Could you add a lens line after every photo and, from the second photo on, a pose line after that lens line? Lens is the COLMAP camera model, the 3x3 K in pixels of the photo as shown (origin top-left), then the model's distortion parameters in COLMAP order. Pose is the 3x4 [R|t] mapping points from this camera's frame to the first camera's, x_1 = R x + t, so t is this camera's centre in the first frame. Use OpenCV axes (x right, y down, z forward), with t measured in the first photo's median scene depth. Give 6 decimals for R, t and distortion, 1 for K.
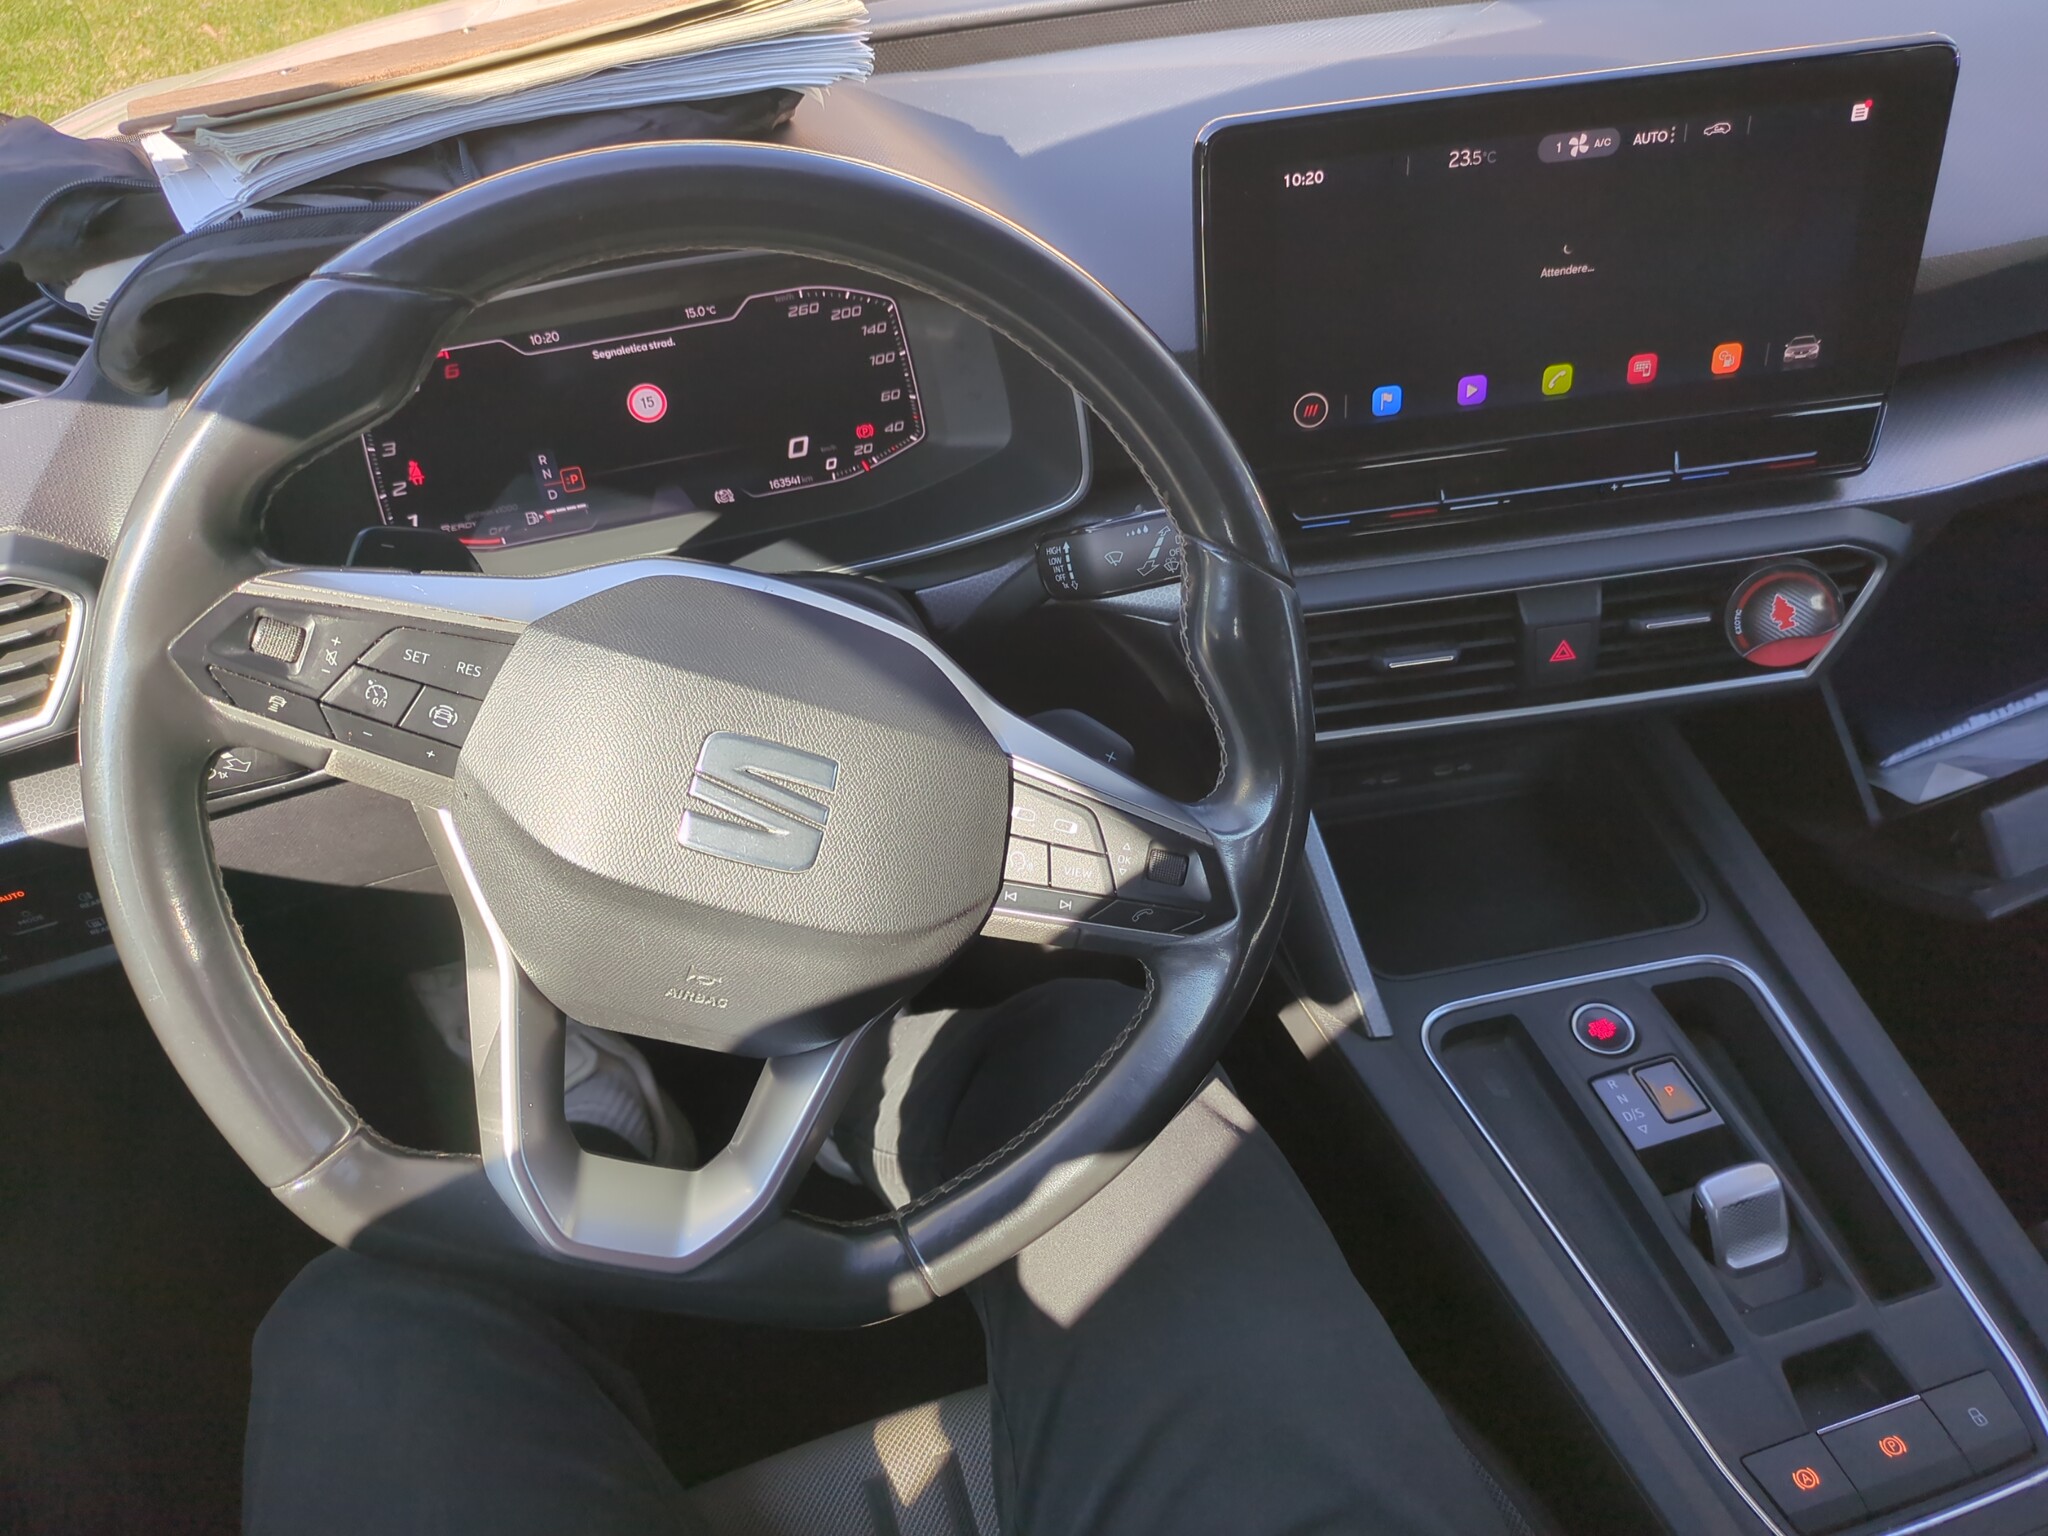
lens RADIAL K [[1496.5, 0, 994.9], [0, 1496.5, 760.1], [0, 0, 1]] dist [0.057604, -0.085758]
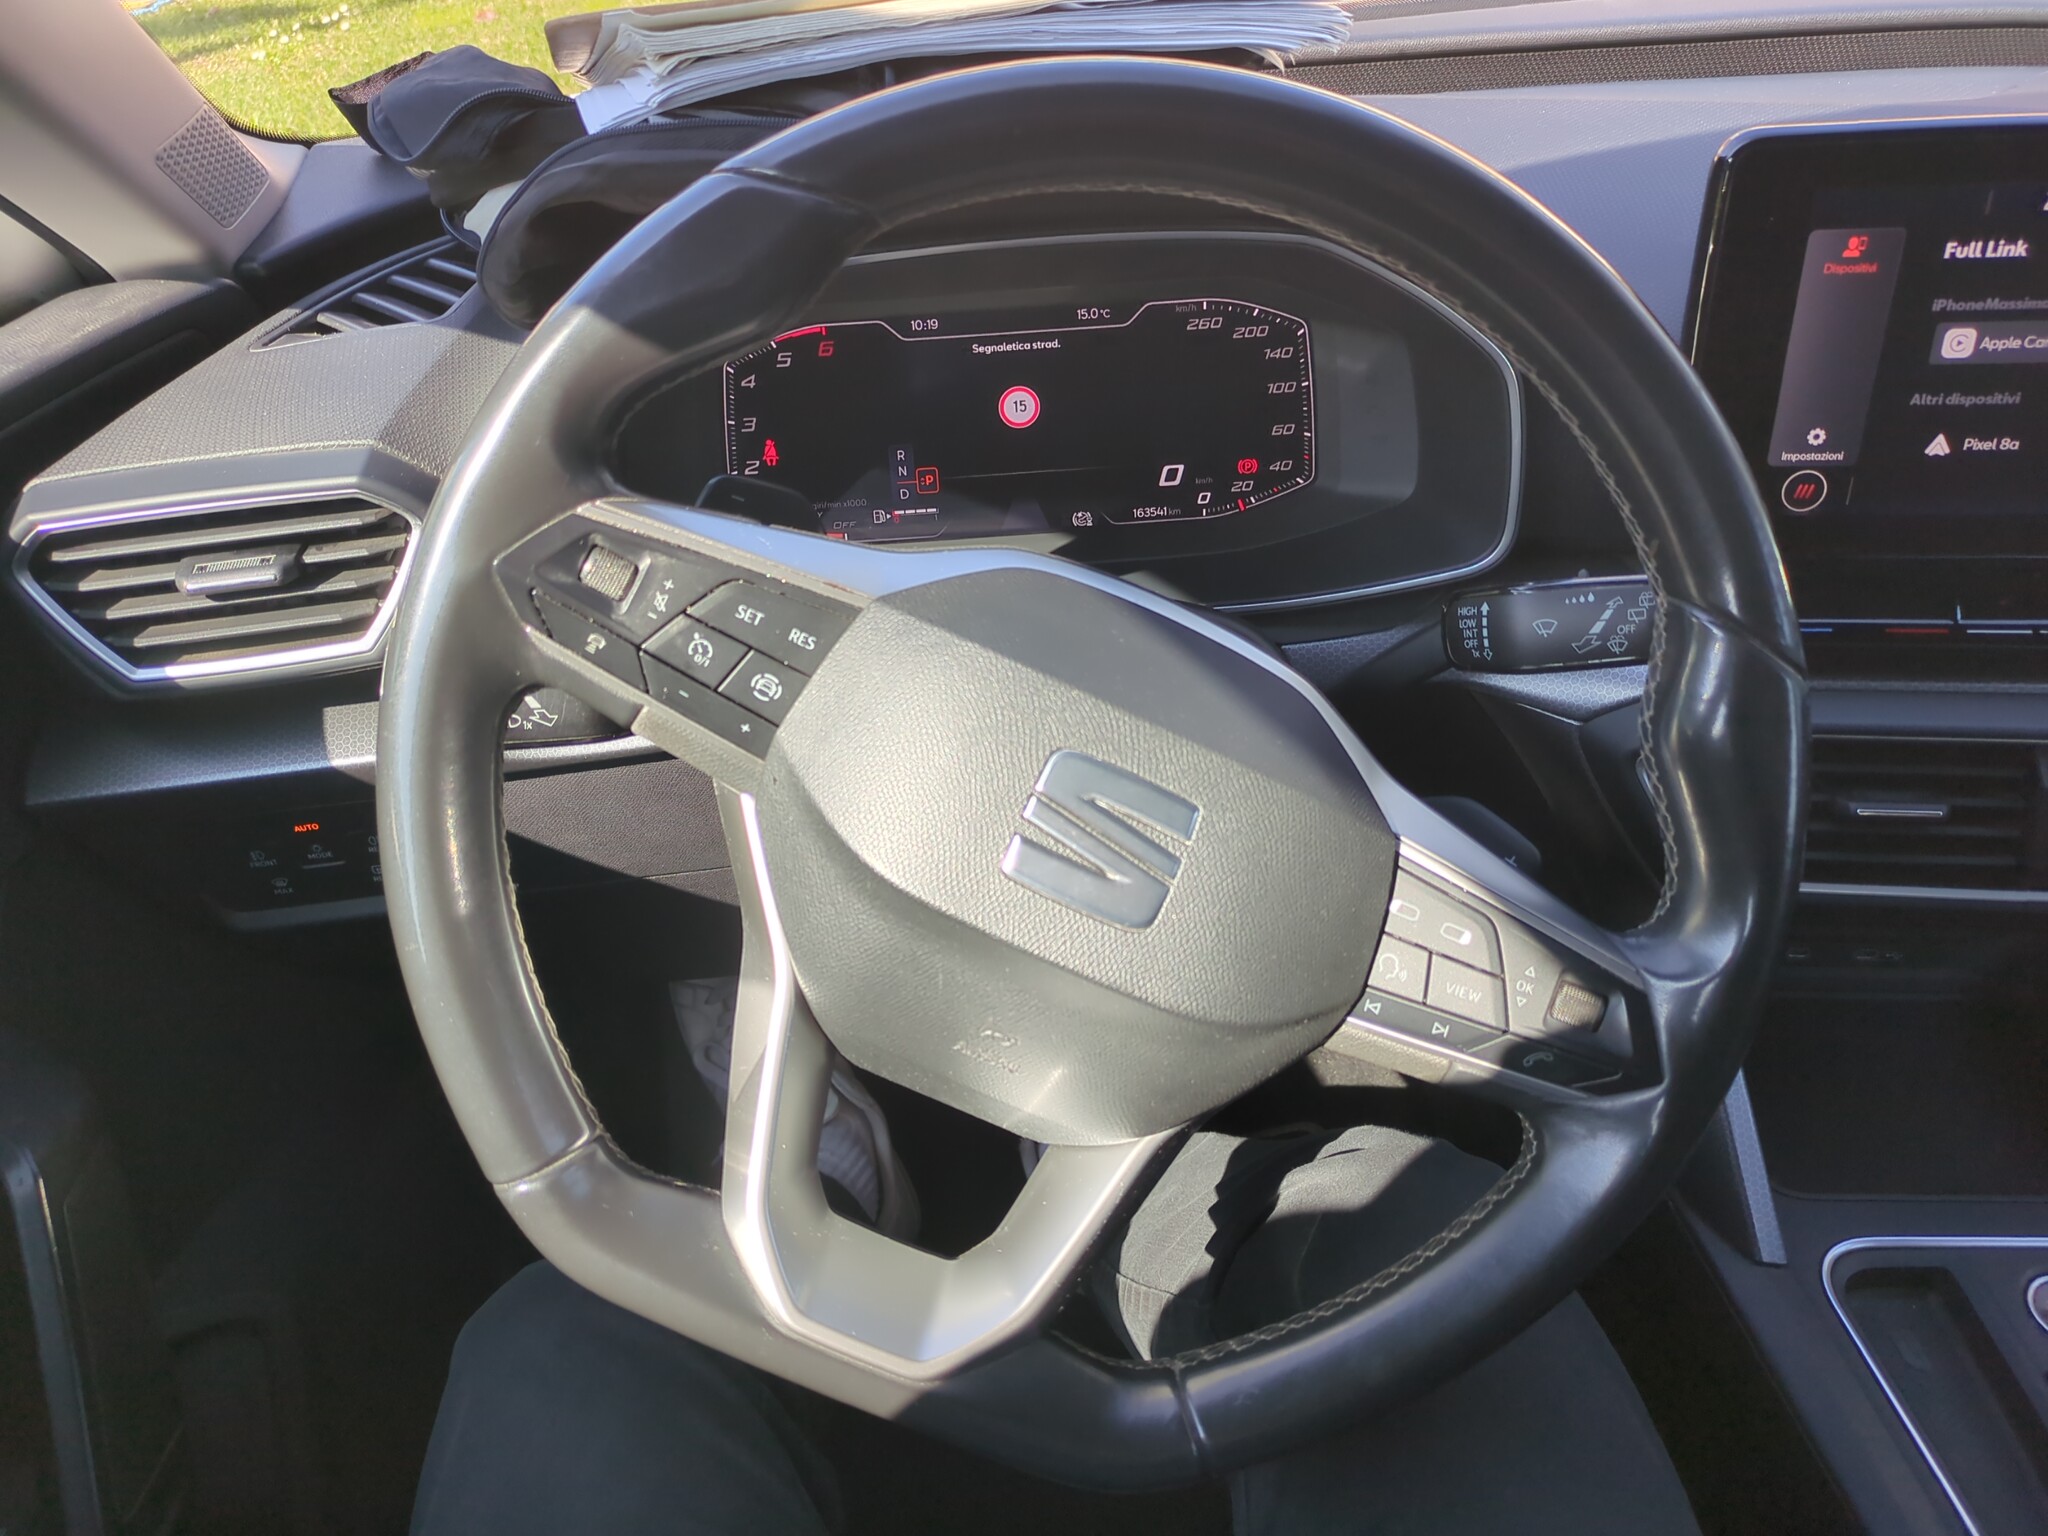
lens RADIAL K [[1496.5, 0, 994.9], [0, 1496.5, 760.1], [0, 0, 1]] dist [0.057604, -0.085758]
pose [[0.972643, 0.146715, -0.180114, -0.062918], [-0.157988, 0.986182, -0.049848, 0.031423], [0.170312, 0.076940, 0.982382, 0.143579]]
